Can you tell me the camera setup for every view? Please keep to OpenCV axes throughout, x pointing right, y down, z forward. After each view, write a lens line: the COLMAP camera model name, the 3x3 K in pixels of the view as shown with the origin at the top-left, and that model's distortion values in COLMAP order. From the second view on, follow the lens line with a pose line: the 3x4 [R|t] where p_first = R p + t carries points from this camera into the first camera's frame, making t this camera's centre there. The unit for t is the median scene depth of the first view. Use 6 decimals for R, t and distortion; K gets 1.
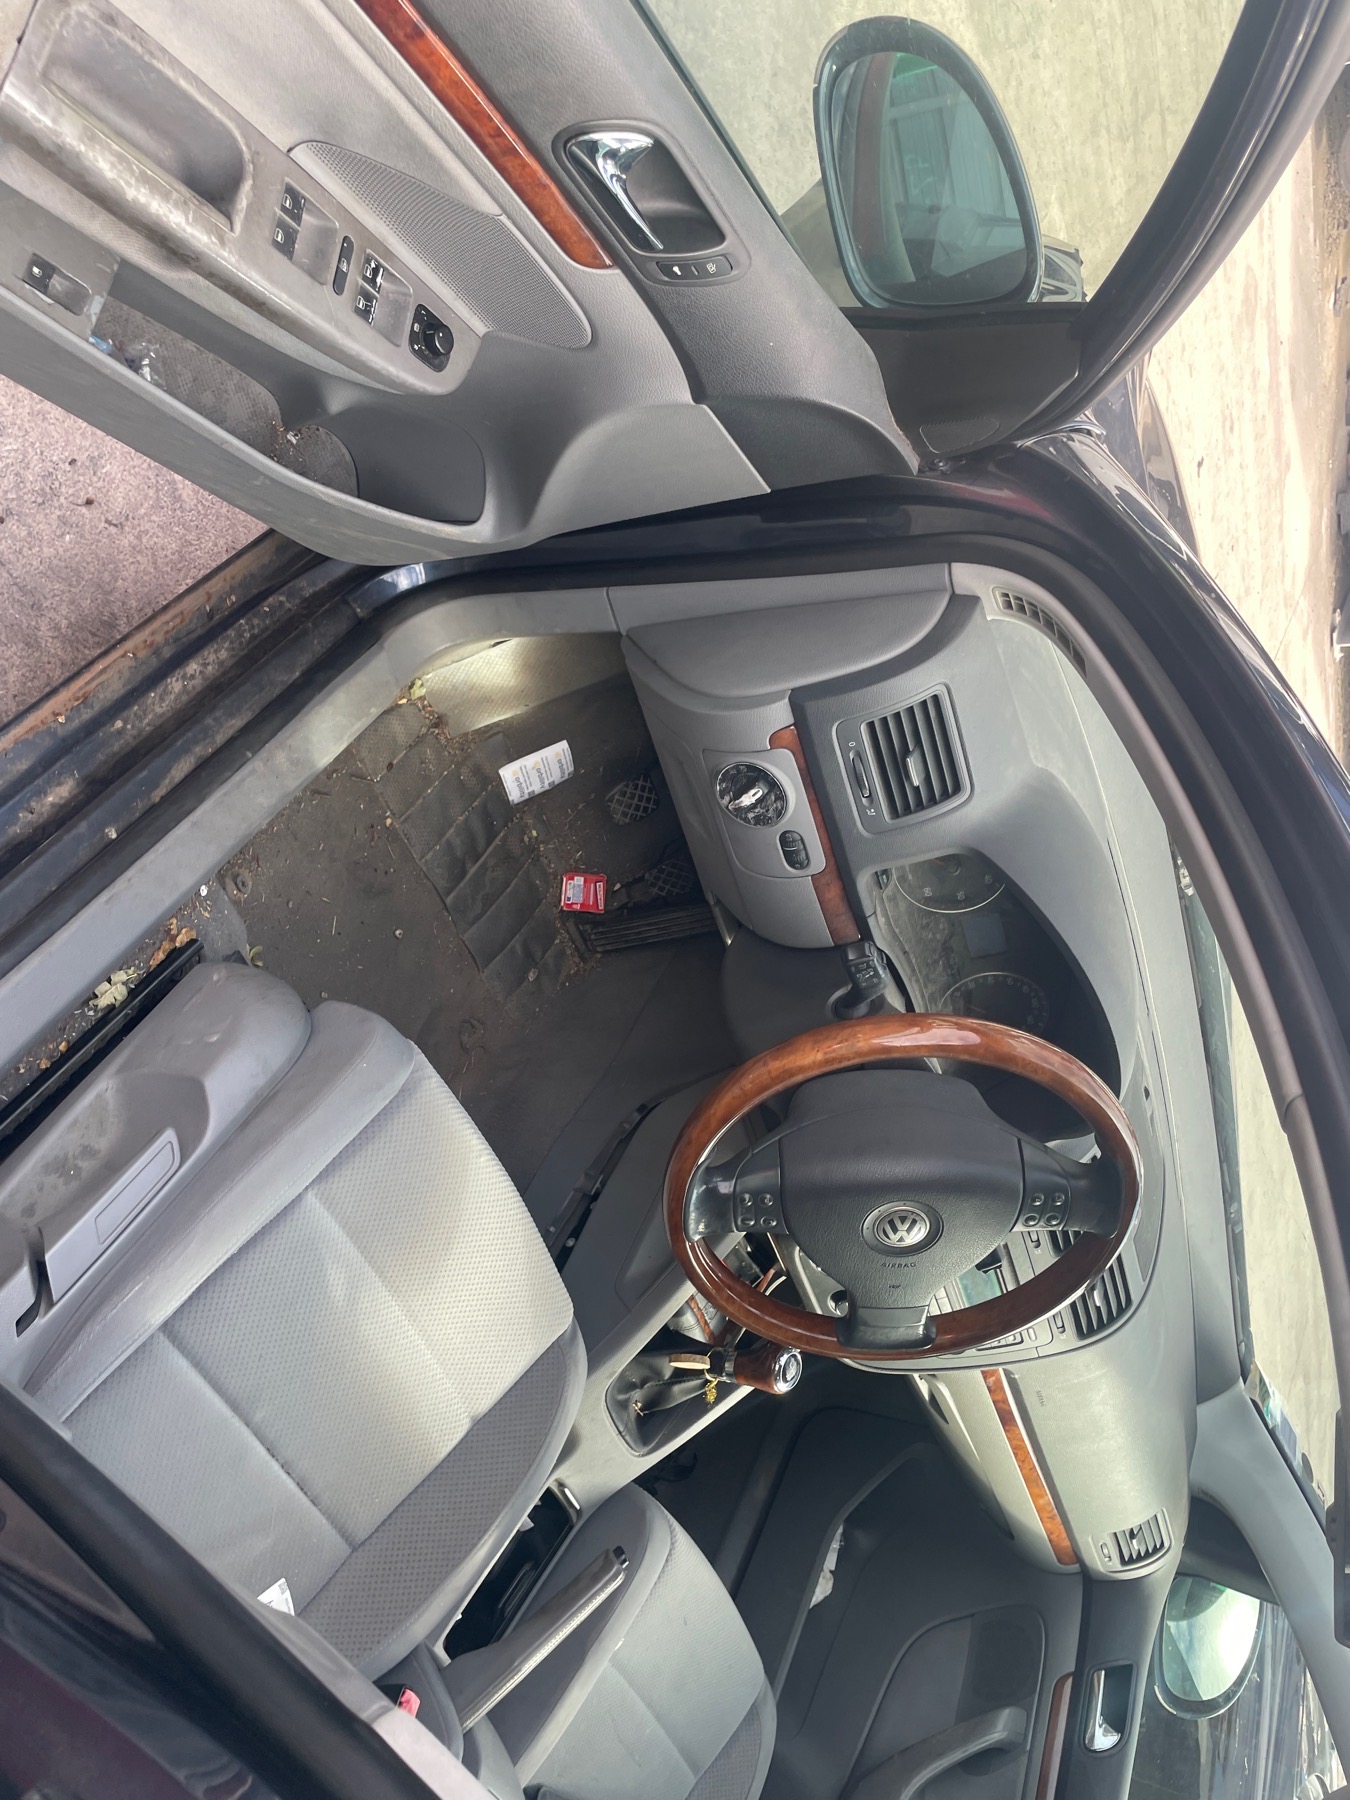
lens RADIAL K [[1369.0, 0, 697.2], [0, 1369.0, 887.0], [0, 0, 1]] dist [0.097133, -0.149930]
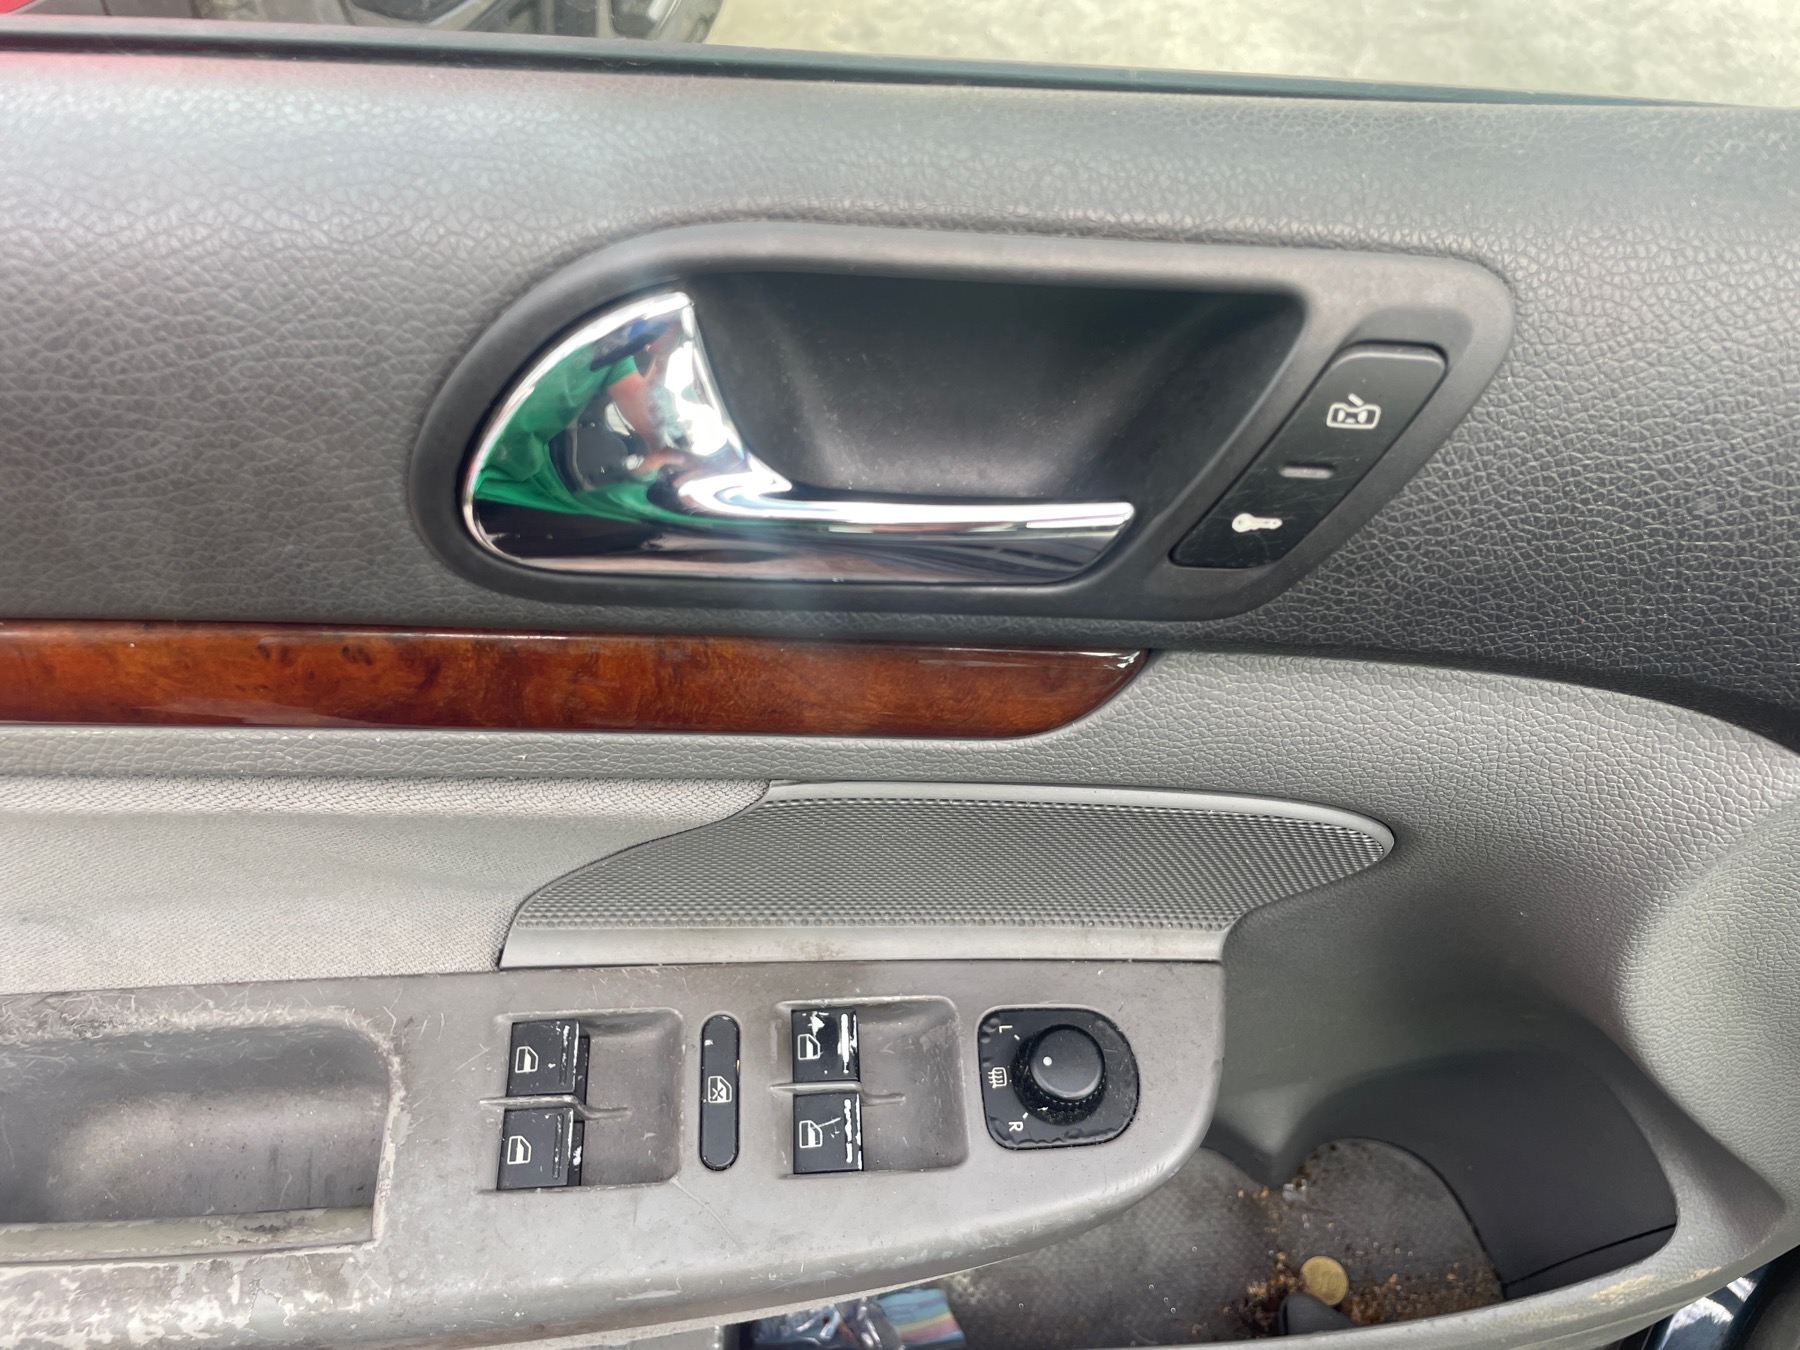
lens RADIAL K [[1361.0, 0, 900.0], [0, 1361.0, 675.0], [0, 0, 1]] dist [0.074586, -0.096211]
pose [[0.504648, -0.630620, -0.589617, 0.053449], [0.255662, 0.761490, -0.595626, -0.188155], [0.824601, 0.149839, 0.545510, 0.526514]]
